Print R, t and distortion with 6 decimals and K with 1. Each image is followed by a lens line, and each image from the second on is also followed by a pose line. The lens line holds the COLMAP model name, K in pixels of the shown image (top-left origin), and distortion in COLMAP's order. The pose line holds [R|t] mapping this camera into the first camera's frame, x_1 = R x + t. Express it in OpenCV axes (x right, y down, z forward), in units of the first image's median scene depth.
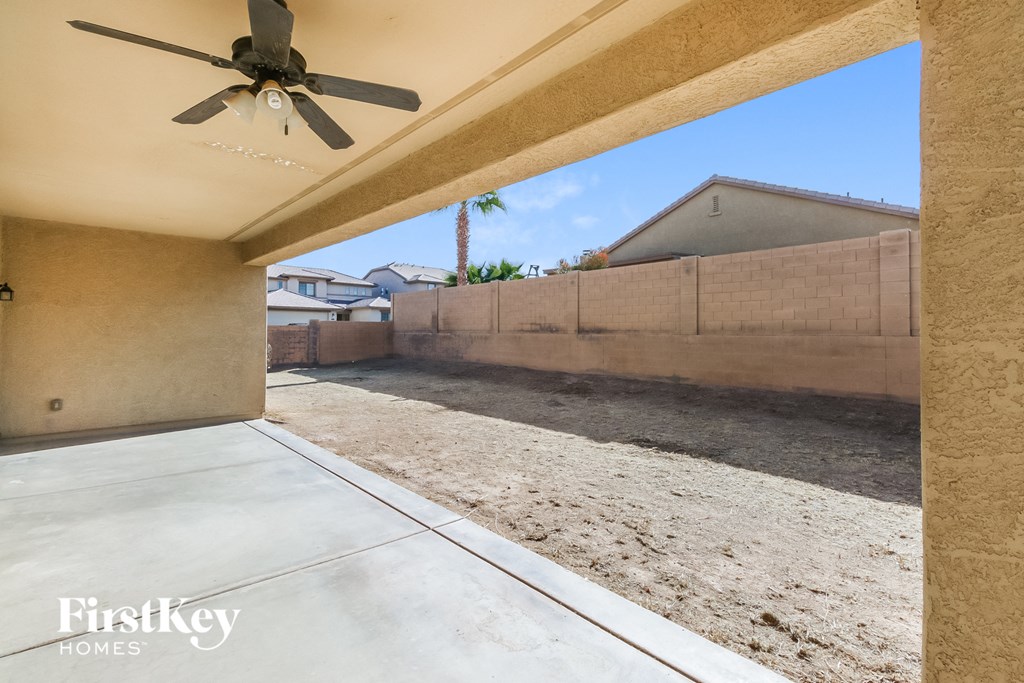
lens RADIAL K [[476.7, 0, 512.6], [0, 476.7, 334.6], [0, 0, 1]] dist [-0.008247, 0.001434]
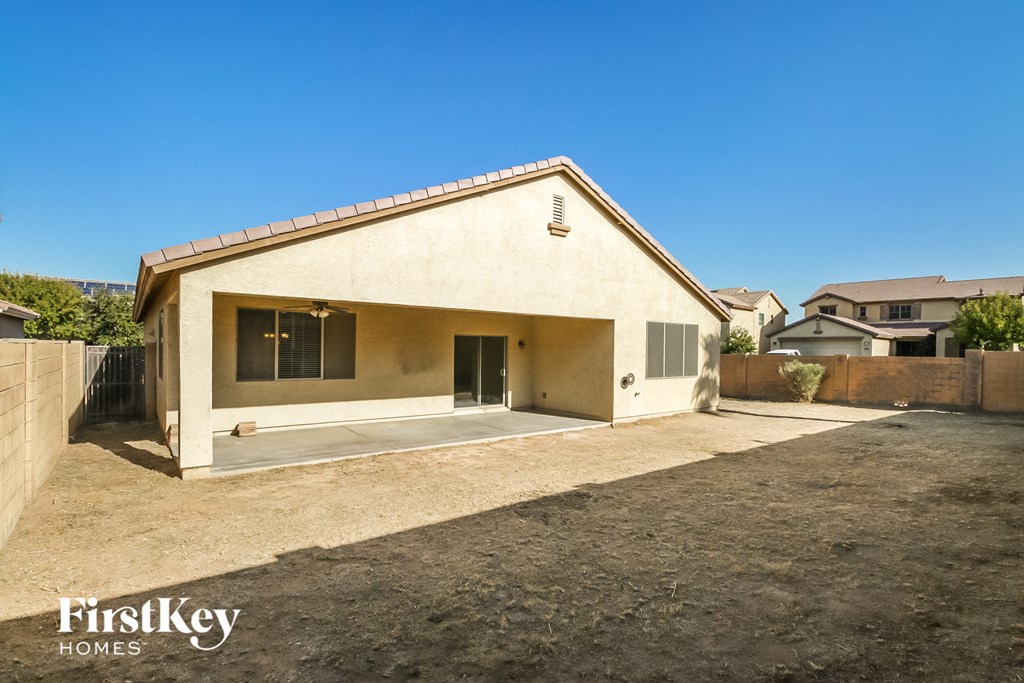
lens RADIAL K [[476.7, 0, 512.8], [0, 476.7, 348.8], [0, 0, 1]] dist [-0.008247, 0.001434]
pose [[-0.085025, -0.007584, -0.996350, 0.416811], [-0.014353, 0.999877, -0.006386, -0.018287], [0.996275, 0.013758, -0.085123, 0.335656]]
